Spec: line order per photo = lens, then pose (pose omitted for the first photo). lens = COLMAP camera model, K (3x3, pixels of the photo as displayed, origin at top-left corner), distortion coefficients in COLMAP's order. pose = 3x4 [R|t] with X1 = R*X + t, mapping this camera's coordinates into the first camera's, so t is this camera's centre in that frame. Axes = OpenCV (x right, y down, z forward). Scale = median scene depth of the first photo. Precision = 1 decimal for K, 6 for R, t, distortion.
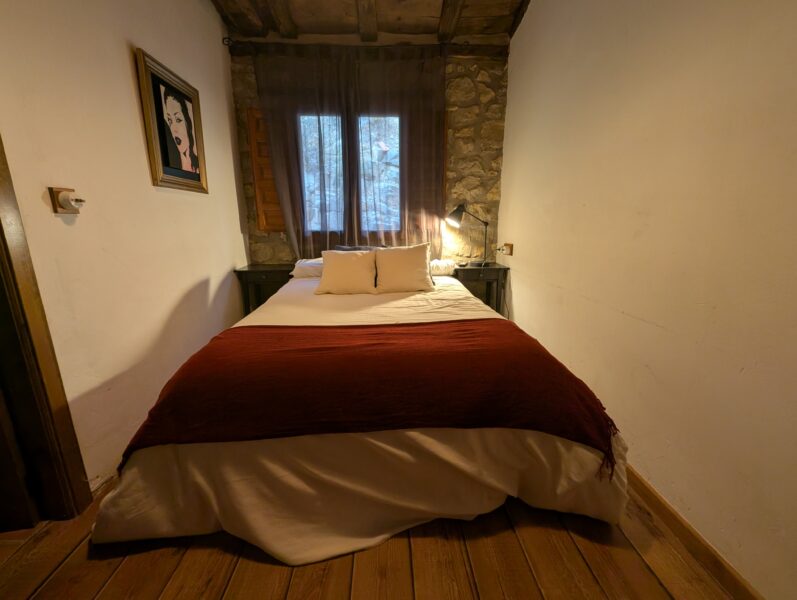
lens RADIAL K [[329.9, 0, 399.3], [0, 329.9, 297.3], [0, 0, 1]] dist [0.006915, -0.003283]
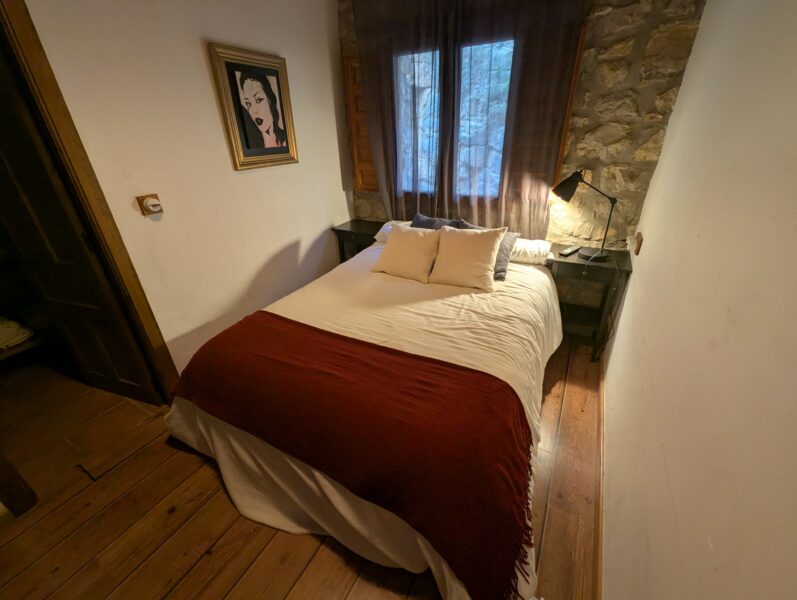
lens RADIAL K [[329.9, 0, 399.3], [0, 329.9, 297.3], [0, 0, 1]] dist [0.006915, -0.003283]
pose [[0.848570, 0.222442, -0.480051, 0.257625], [-0.095096, 0.956673, 0.275198, -0.175906], [0.520467, -0.187873, 0.832957, 0.147943]]
